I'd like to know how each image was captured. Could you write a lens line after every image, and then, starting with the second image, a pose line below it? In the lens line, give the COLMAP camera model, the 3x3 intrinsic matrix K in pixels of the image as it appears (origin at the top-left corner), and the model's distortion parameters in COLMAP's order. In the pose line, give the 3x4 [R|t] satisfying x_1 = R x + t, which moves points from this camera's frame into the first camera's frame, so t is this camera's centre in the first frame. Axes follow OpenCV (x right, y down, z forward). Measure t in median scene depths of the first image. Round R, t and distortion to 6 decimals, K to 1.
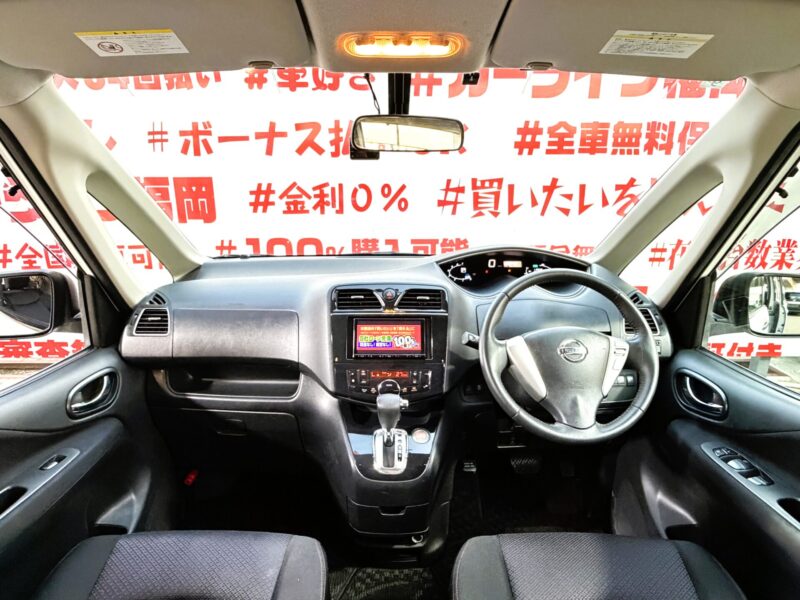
lens RADIAL K [[488.2, 0, 400.0], [0, 488.2, 300.0], [0, 0, 1]] dist [0.000427, 0.000035]
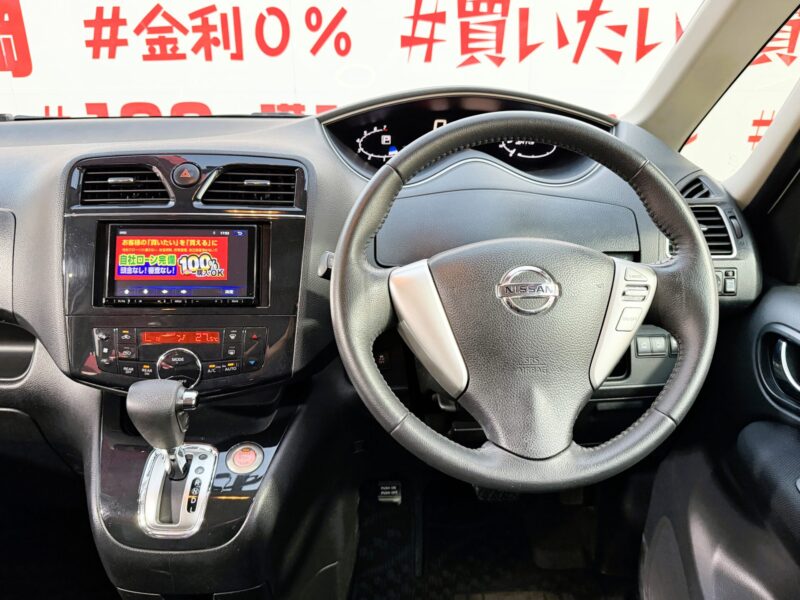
lens RADIAL K [[697.2, 0, 399.6], [0, 697.2, 305.1], [0, 0, 1]] dist [-0.001622, -0.012061]
pose [[0.999998, -0.001491, 0.001411, 0.190020], [0.001294, 0.991503, 0.130074, 0.027134], [-0.001592, -0.130072, 0.991503, 0.290733]]
